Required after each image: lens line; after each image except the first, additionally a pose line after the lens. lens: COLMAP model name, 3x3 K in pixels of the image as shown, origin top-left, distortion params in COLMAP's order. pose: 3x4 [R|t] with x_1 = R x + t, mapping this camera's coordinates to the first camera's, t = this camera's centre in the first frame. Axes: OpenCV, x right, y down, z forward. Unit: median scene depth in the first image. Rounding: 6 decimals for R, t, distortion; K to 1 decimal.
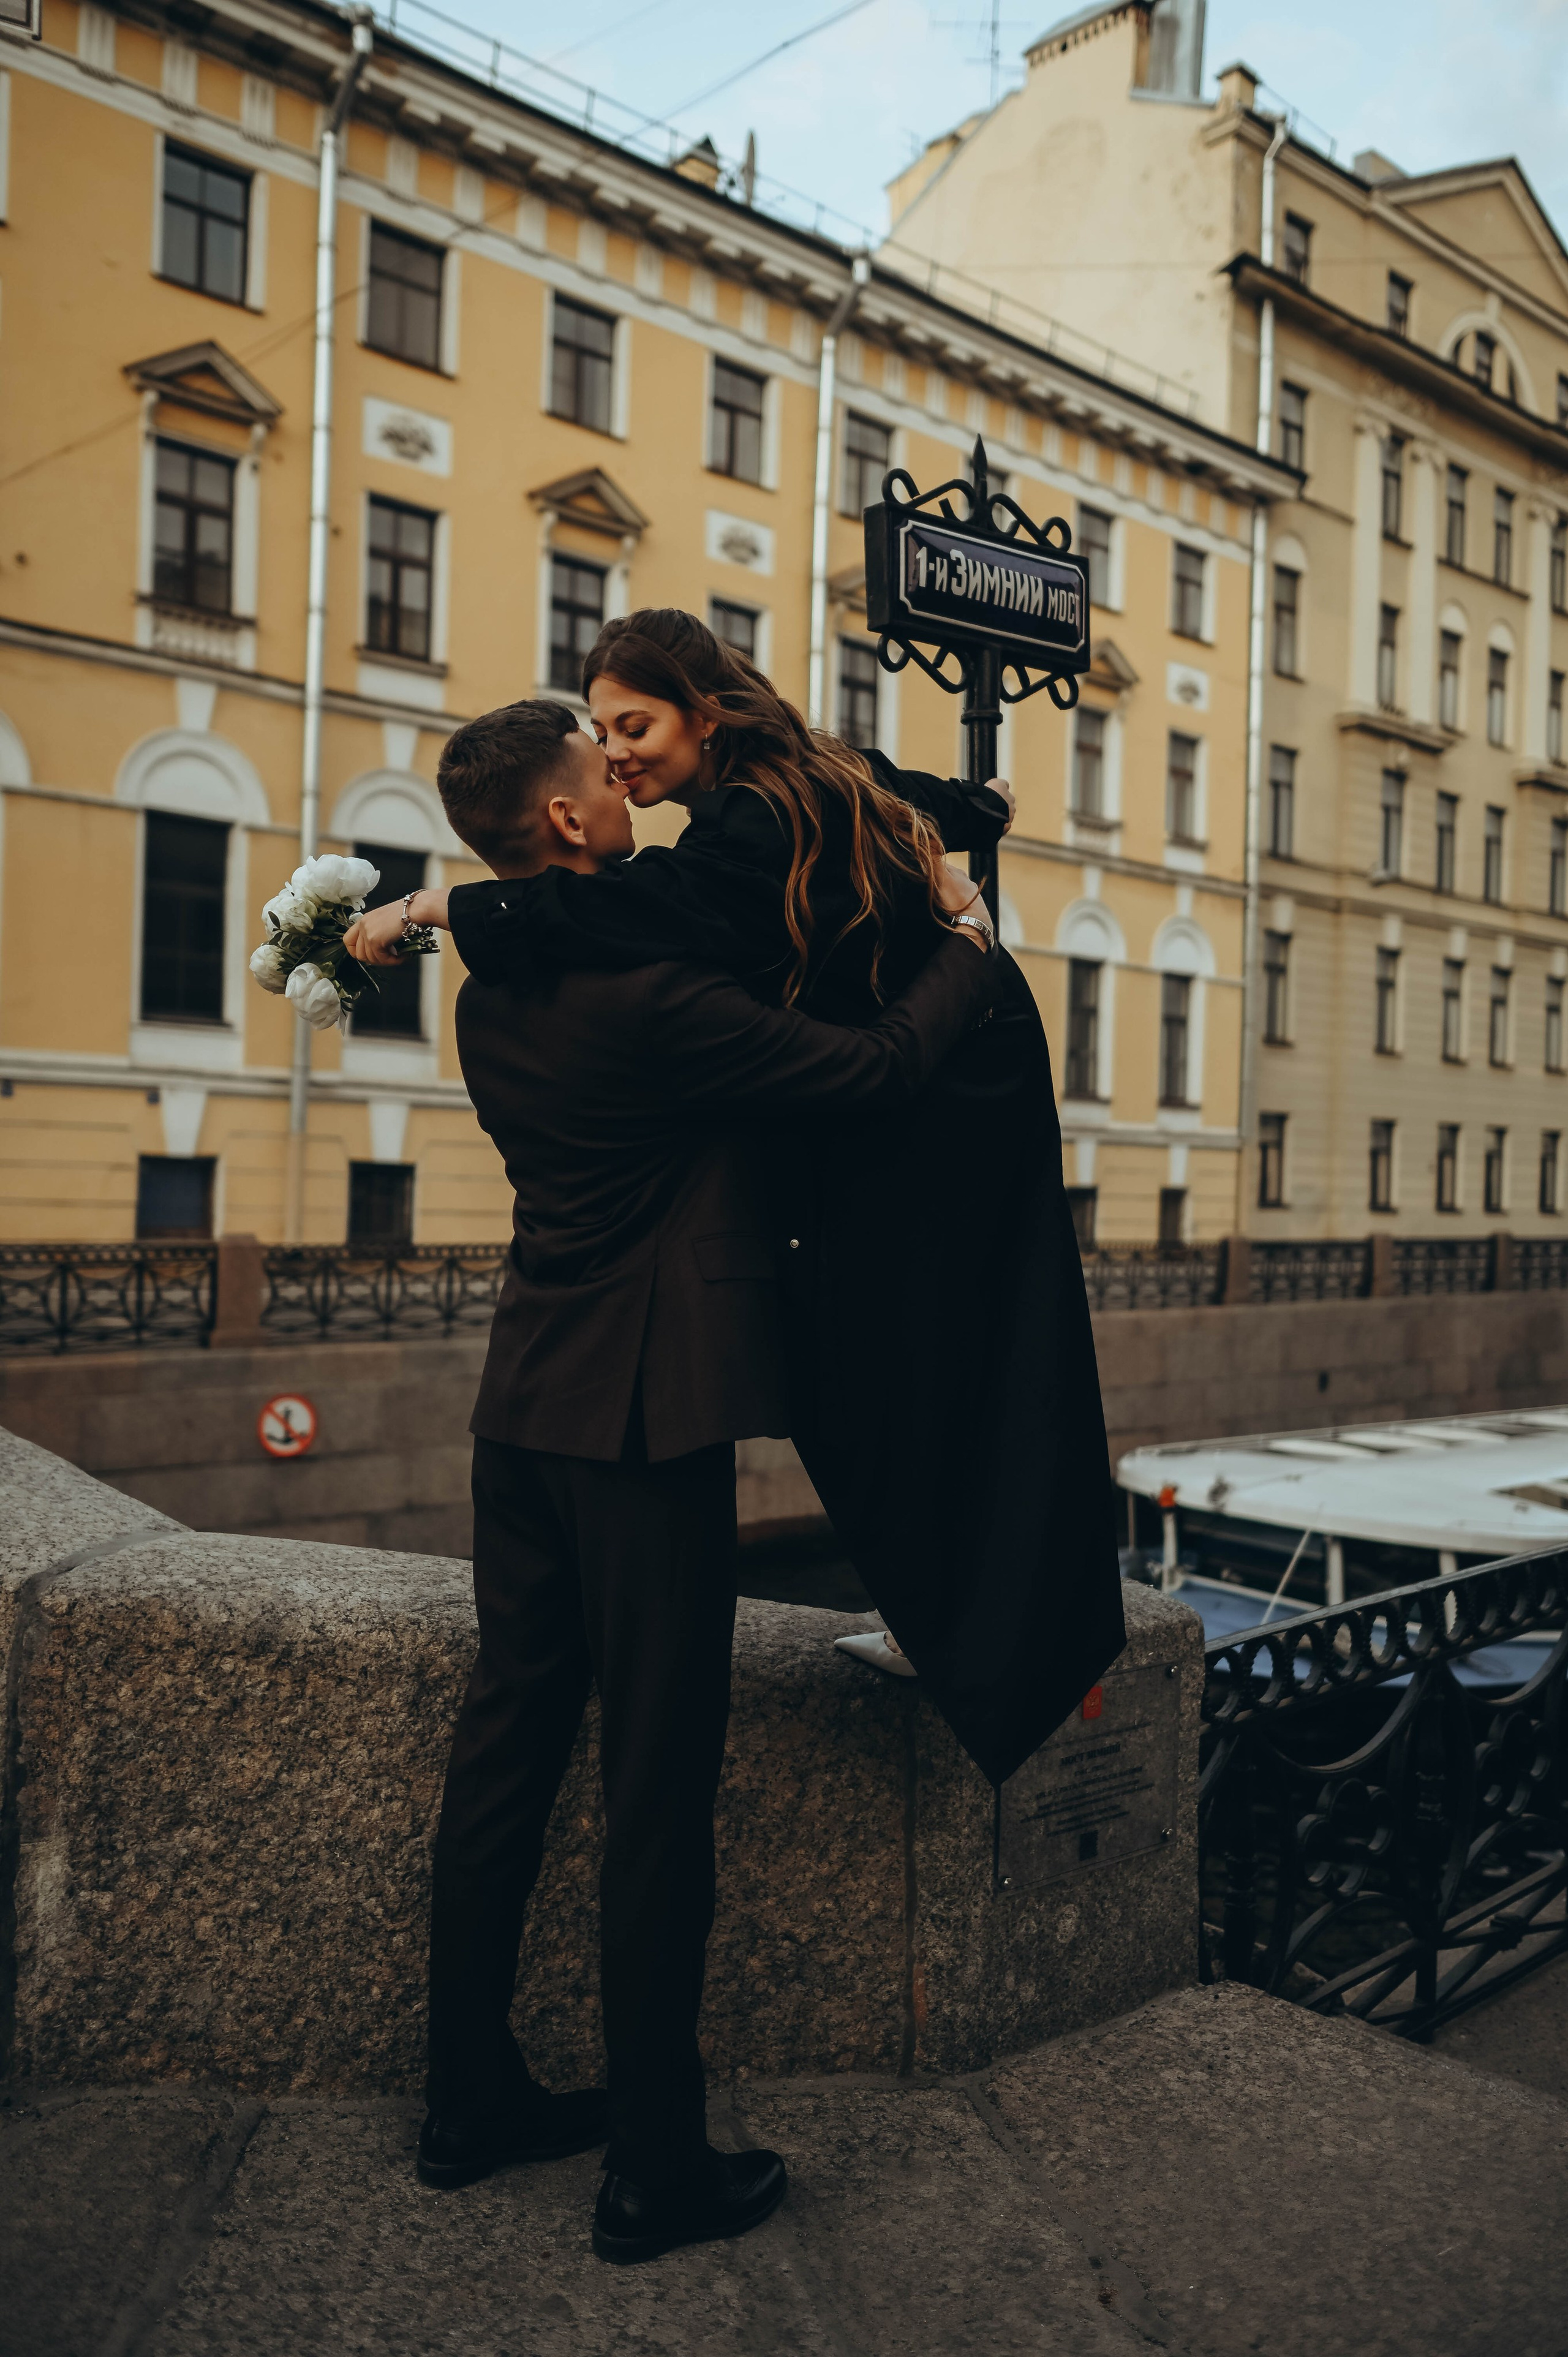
lens RADIAL K [[1949.7, 0, 784.0], [0, 1949.7, 1178.5], [0, 0, 1]] dist [-0.004107, -0.003567]
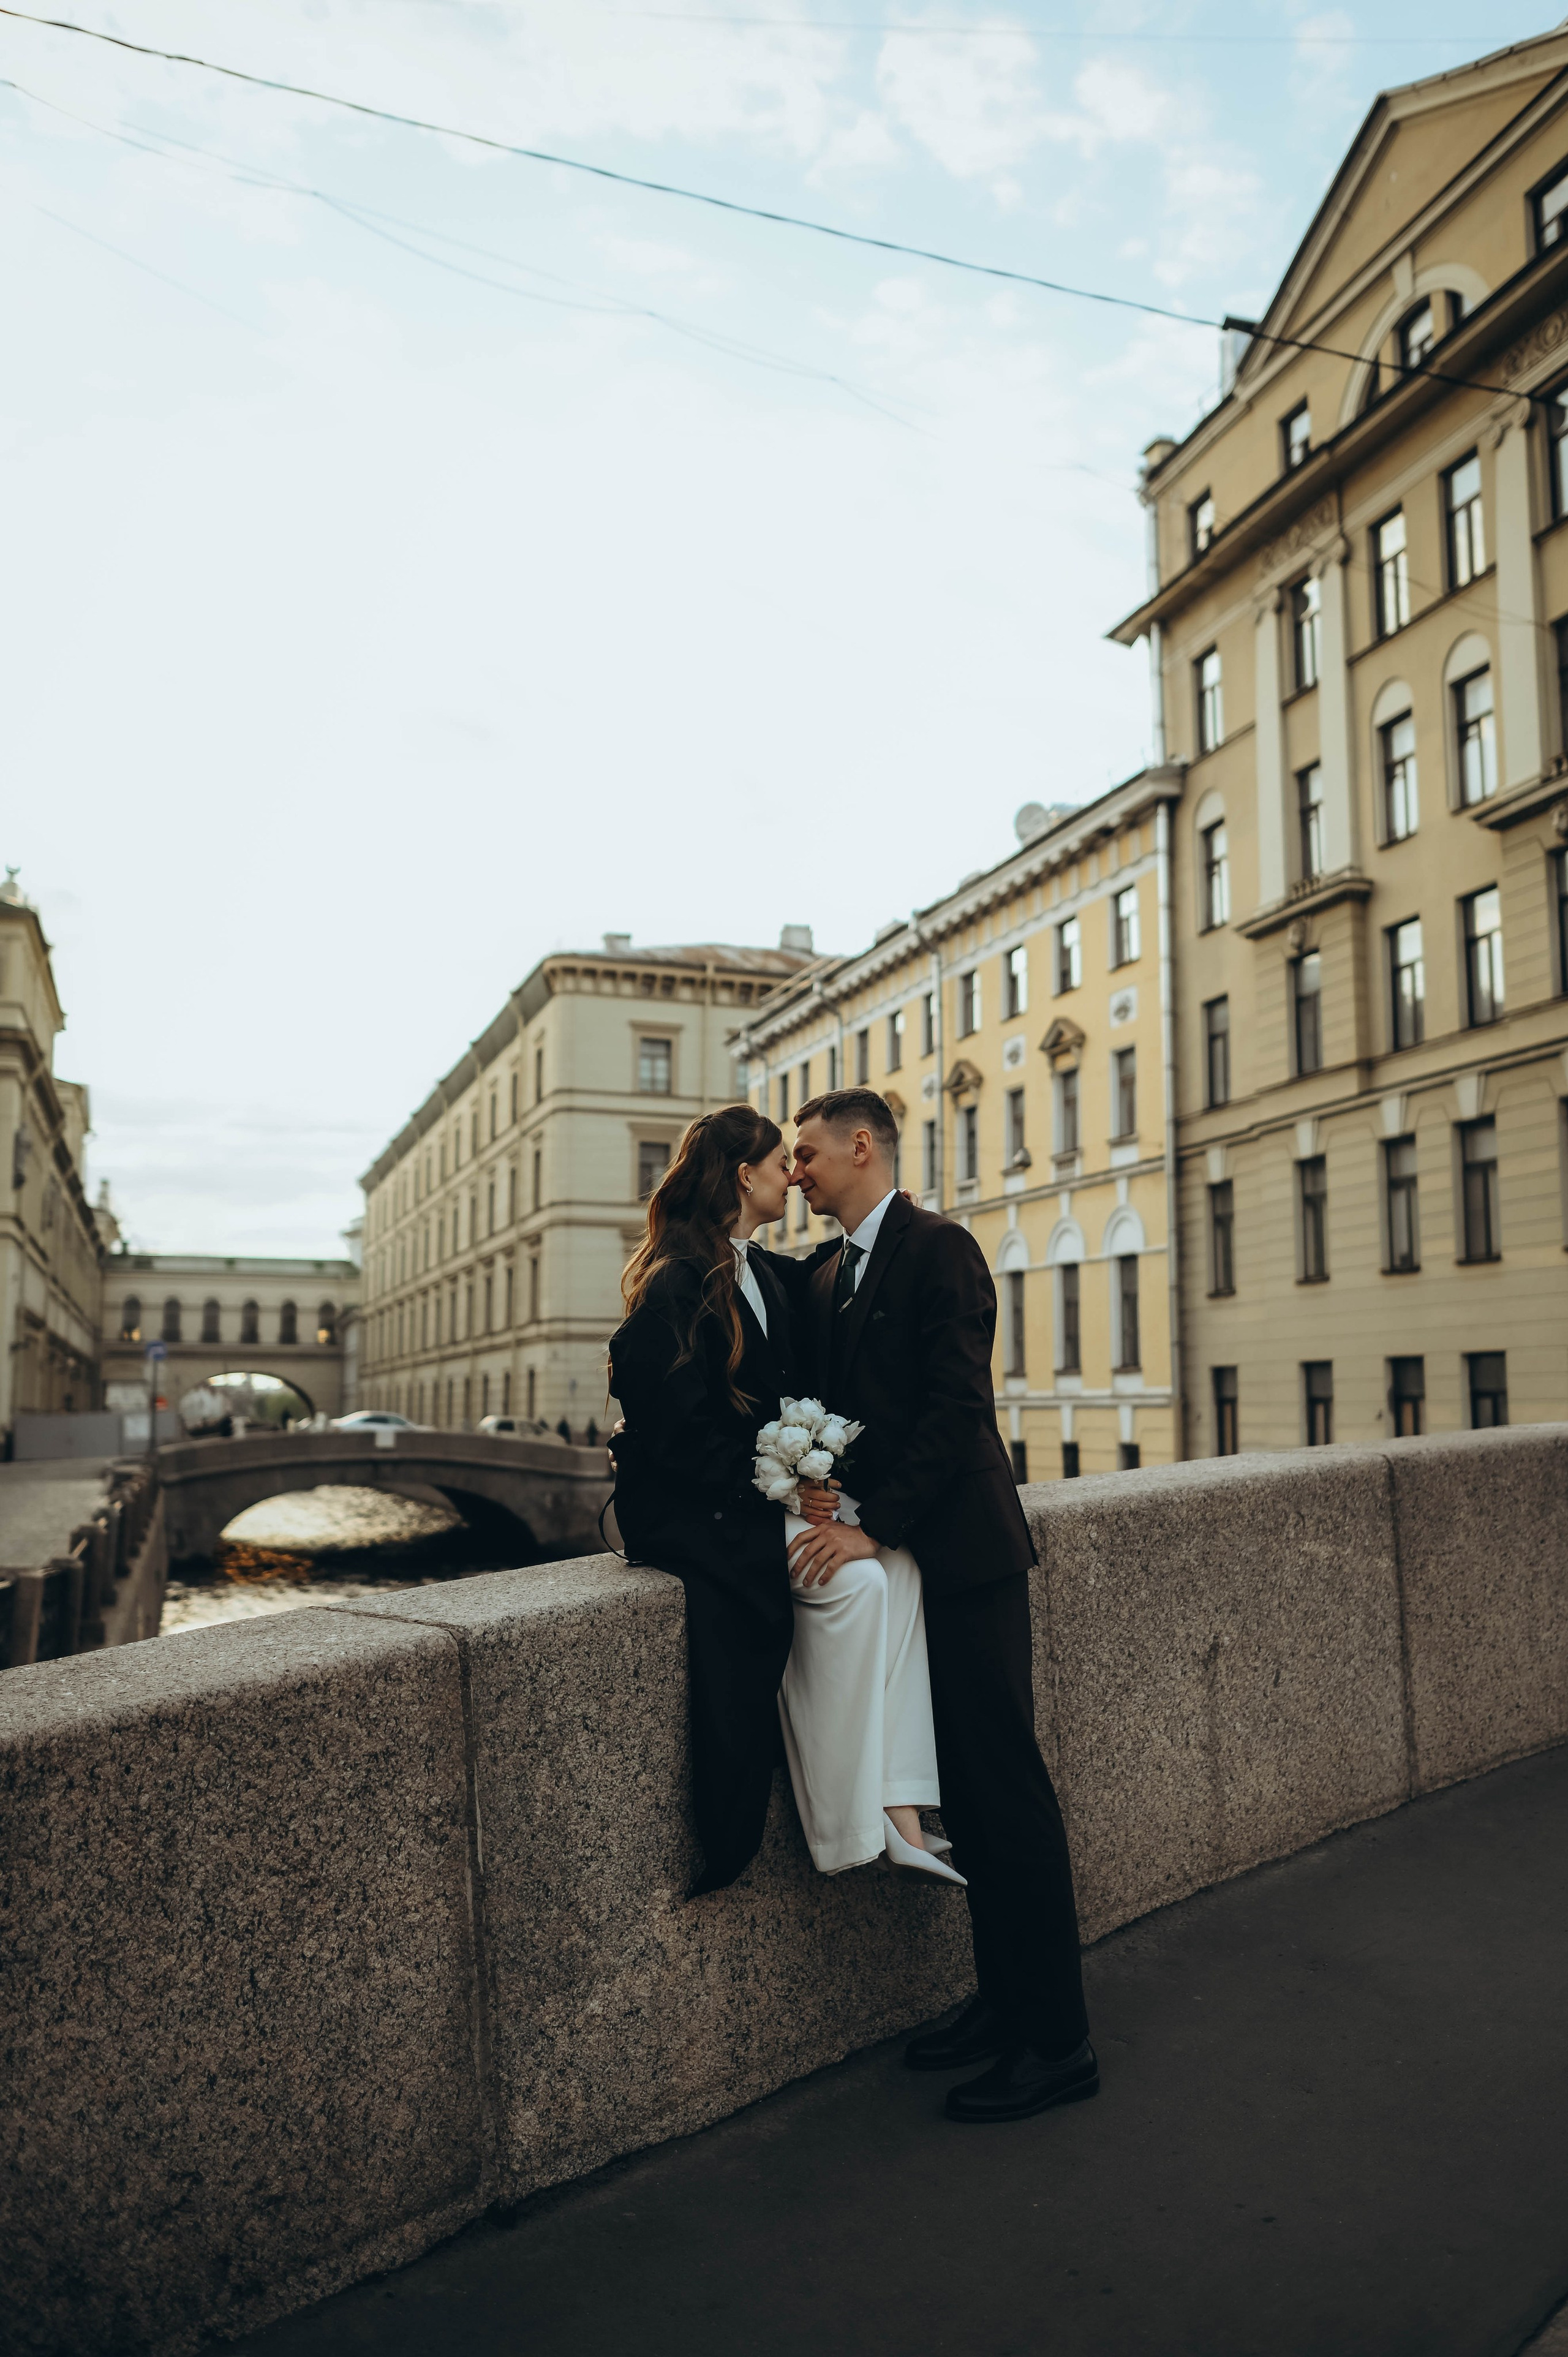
lens RADIAL K [[1949.7, 0, 784.0], [0, 1949.7, 1178.5], [0, 0, 1]] dist [-0.004107, -0.003567]
pose [[-0.406616, -0.140315, -0.902760, 1.313904], [-0.014556, 0.989005, -0.147163, 0.021797], [0.913483, -0.046699, -0.404188, 1.273767]]
